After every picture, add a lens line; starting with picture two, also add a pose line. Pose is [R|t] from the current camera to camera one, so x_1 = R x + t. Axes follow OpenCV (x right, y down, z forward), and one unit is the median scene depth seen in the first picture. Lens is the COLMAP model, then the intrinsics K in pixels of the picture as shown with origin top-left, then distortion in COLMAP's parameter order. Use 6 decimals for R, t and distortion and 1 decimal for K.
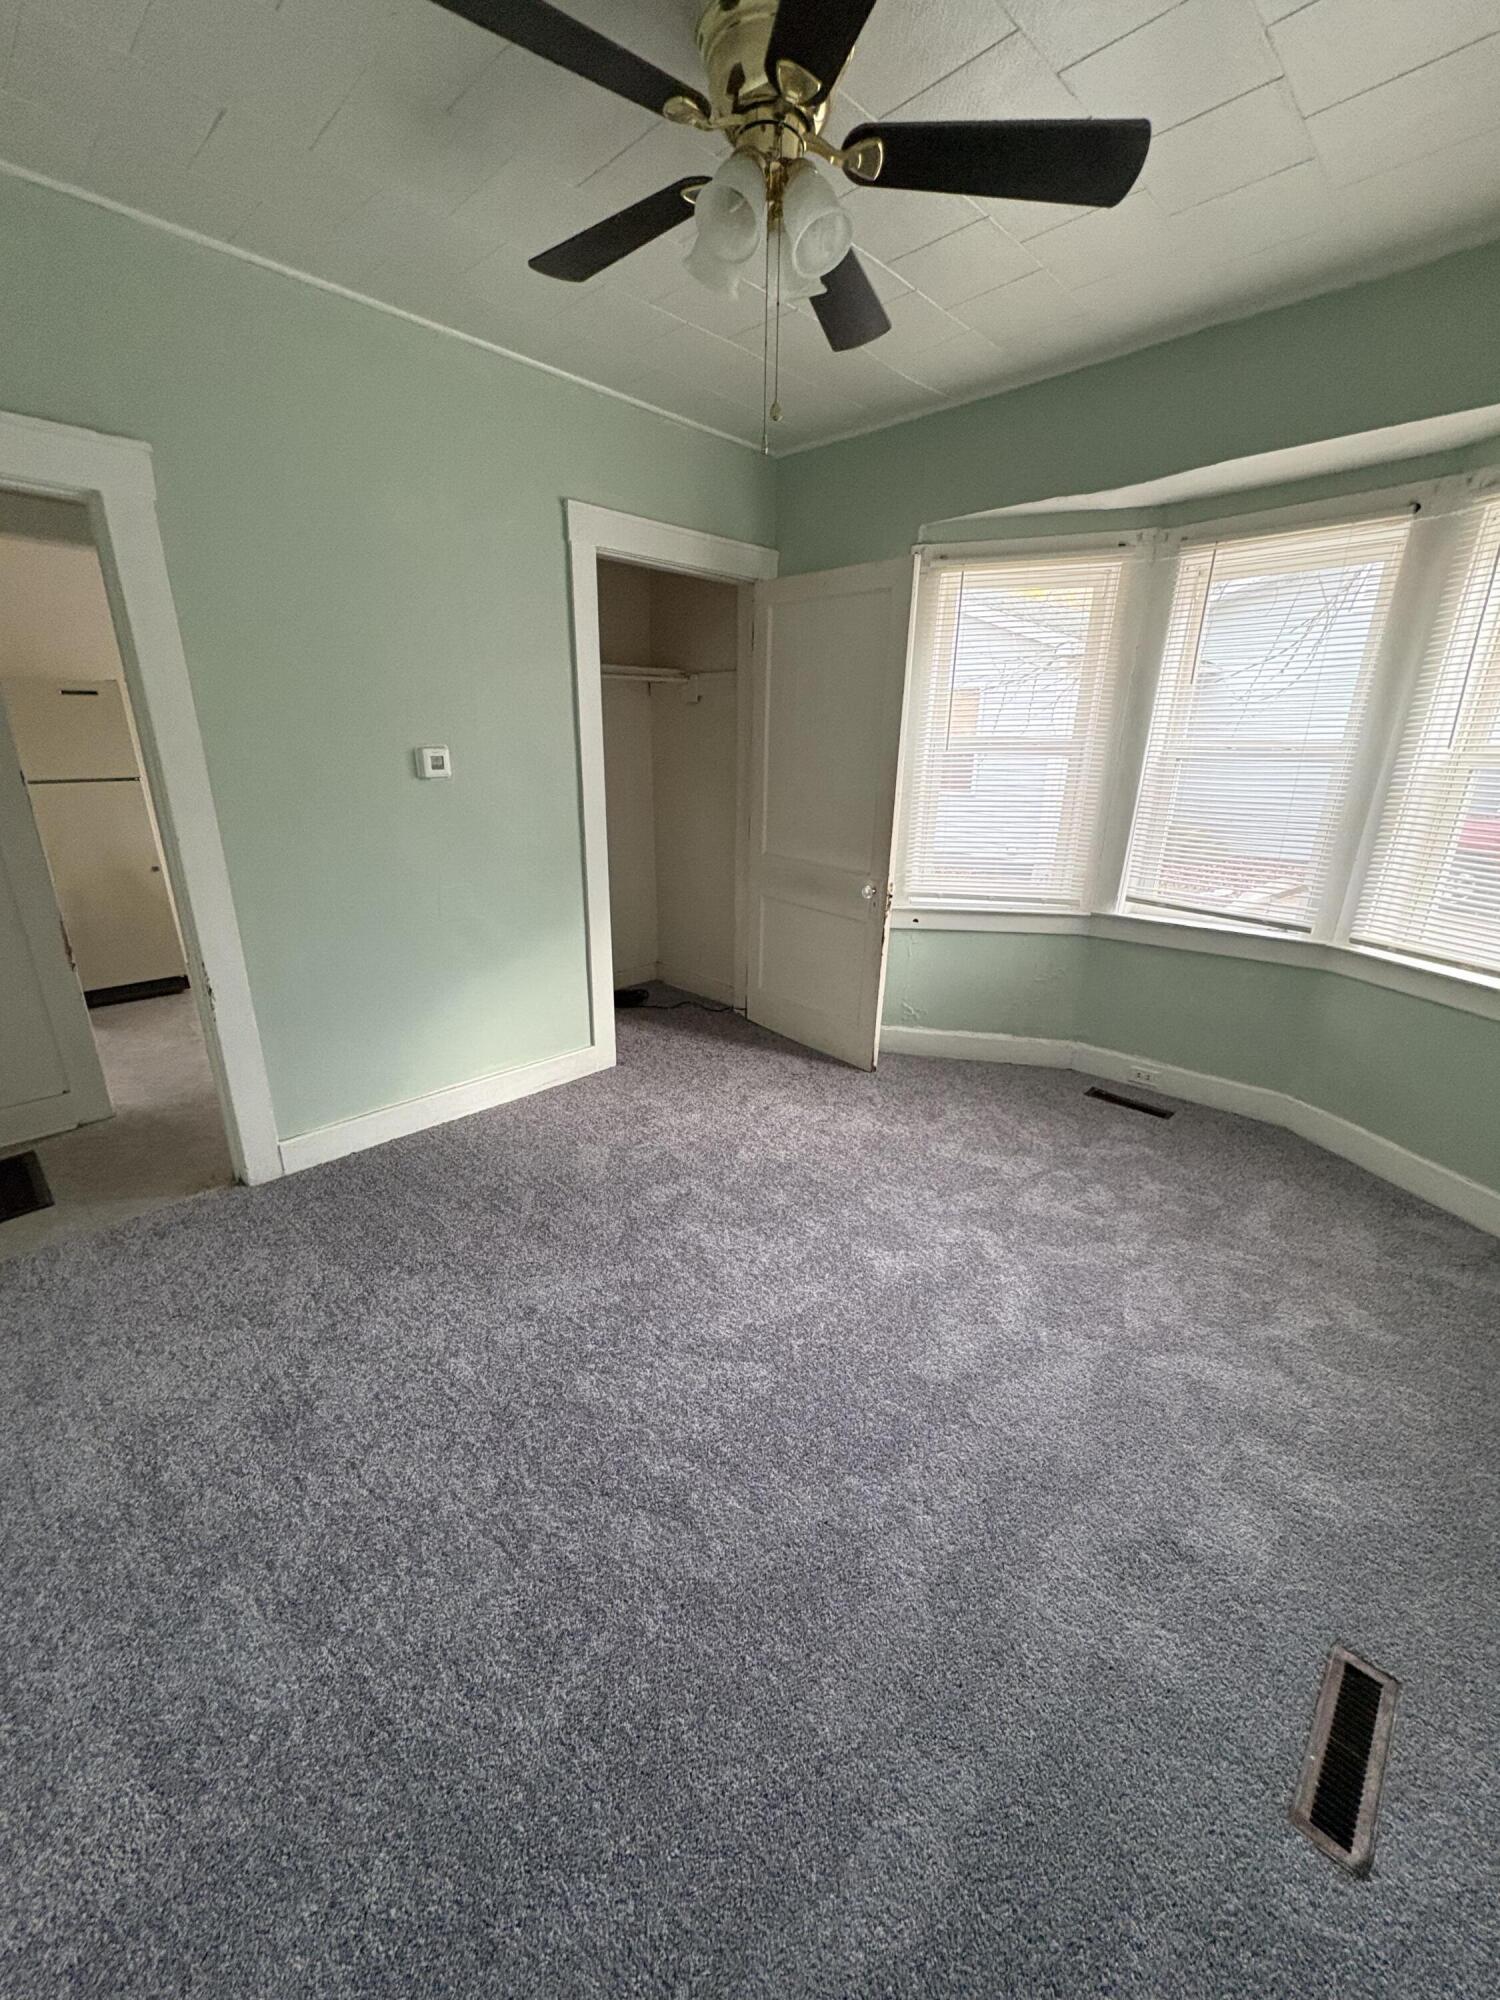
lens RADIAL K [[818.6, 0, 750.0], [0, 818.6, 1000.0], [0, 0, 1]] dist [0.002576, 0.000091]
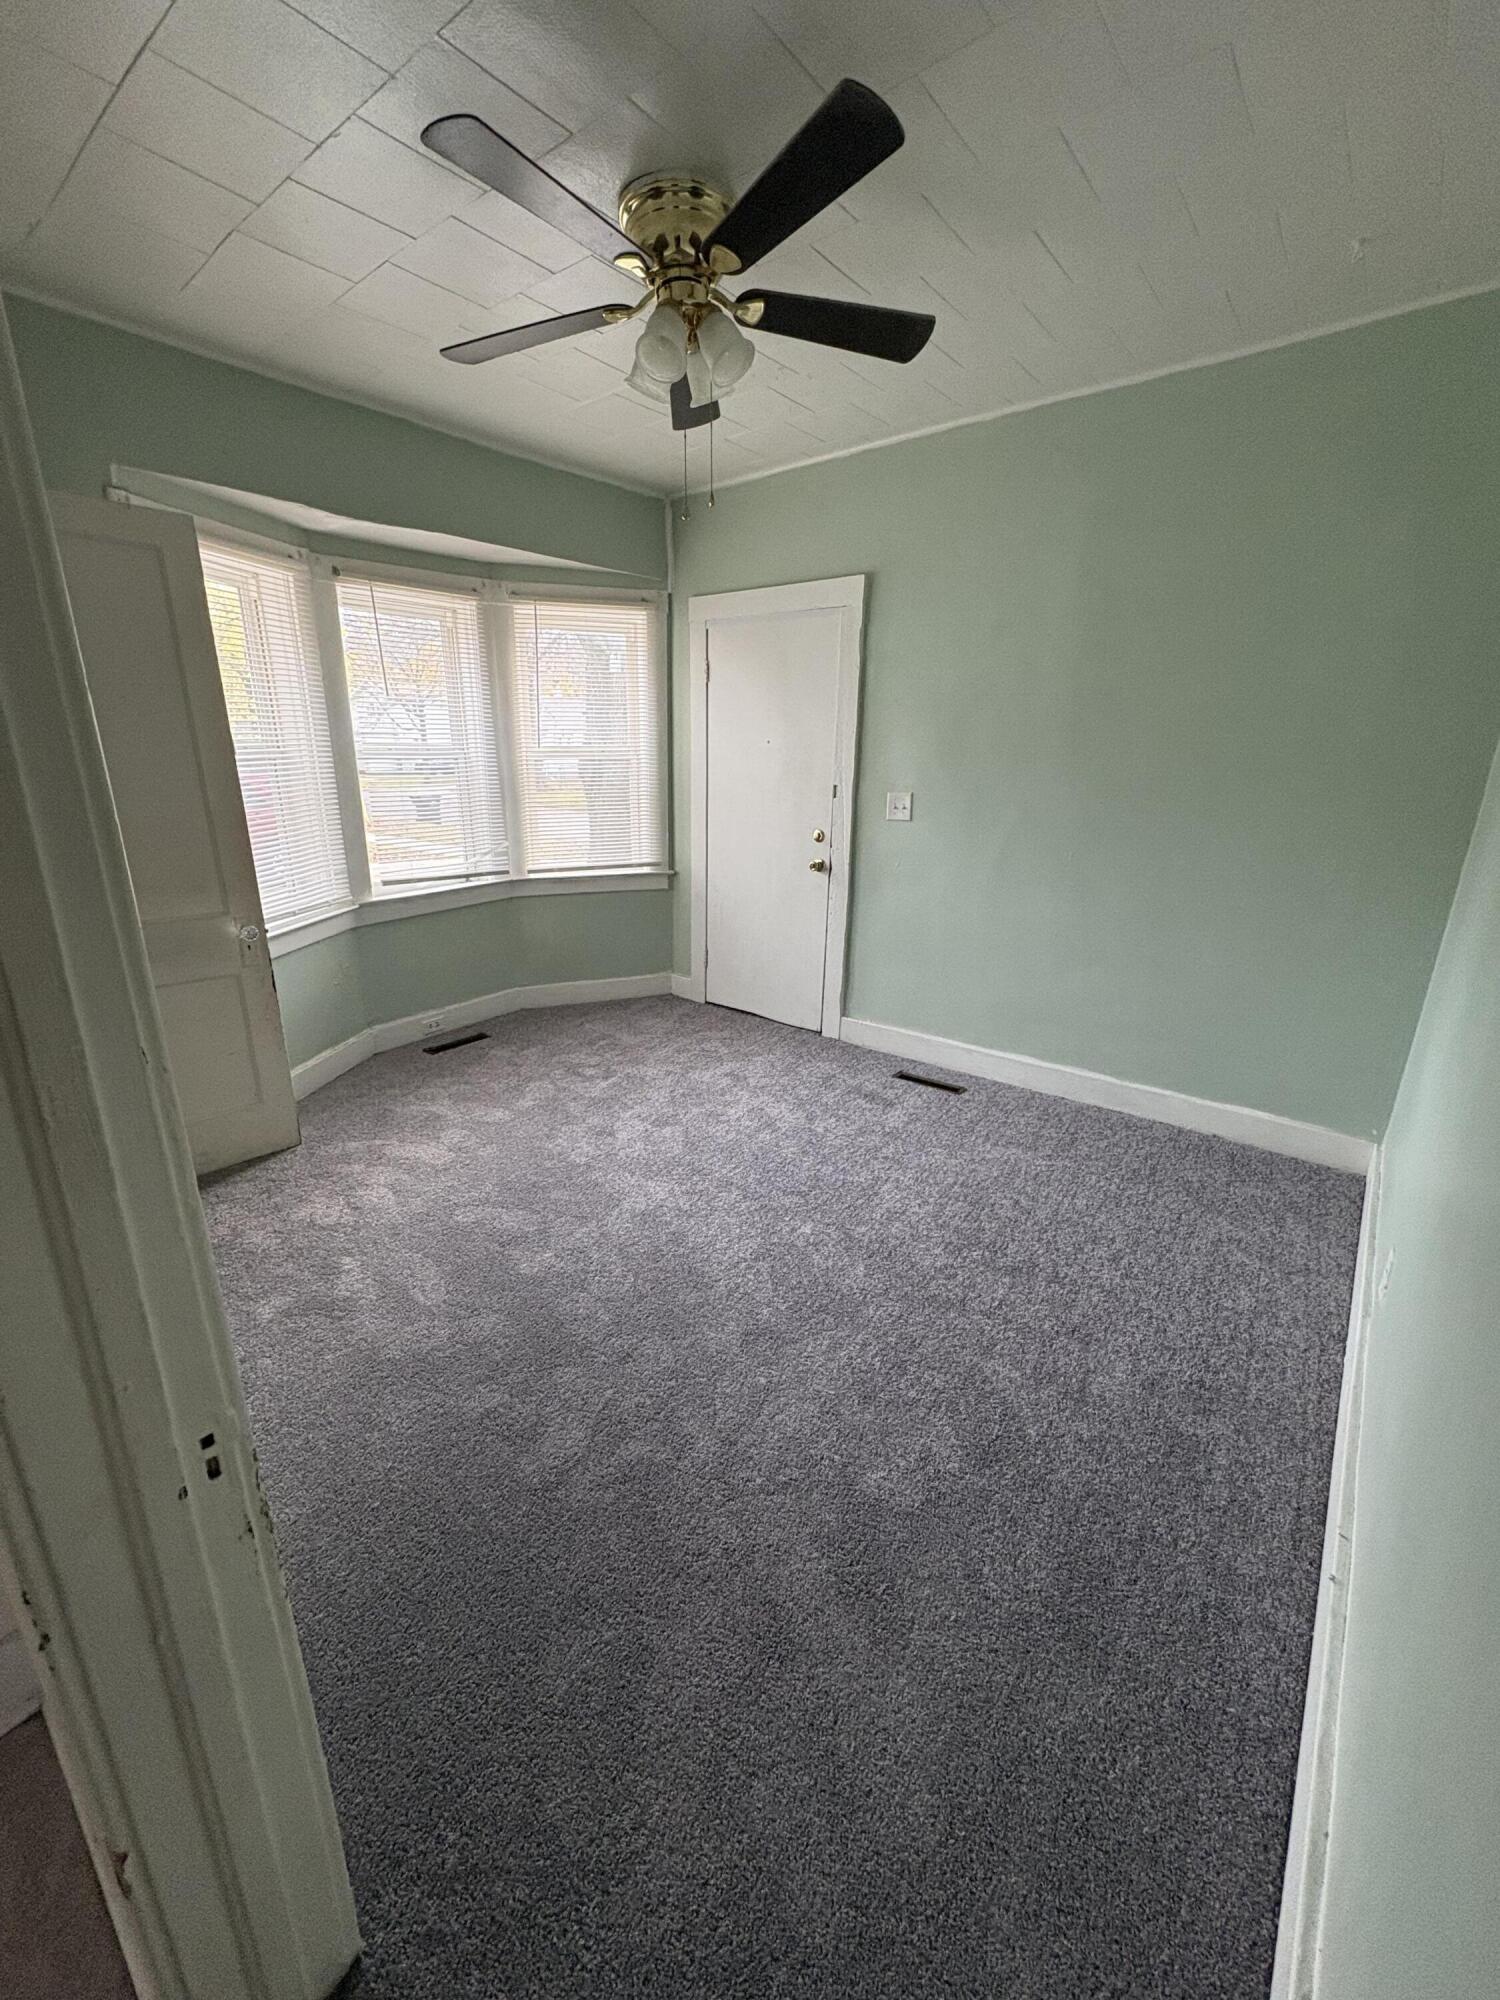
lens RADIAL K [[791.5, 0, 750.7], [0, 791.5, 1002.7], [0, 0, 1]] dist [-0.001727, -0.000172]
pose [[-0.085860, -0.313284, 0.945770, -0.711258], [0.314002, 0.892388, 0.324107, -0.182905], [-0.945532, 0.324802, 0.021751, 0.581401]]
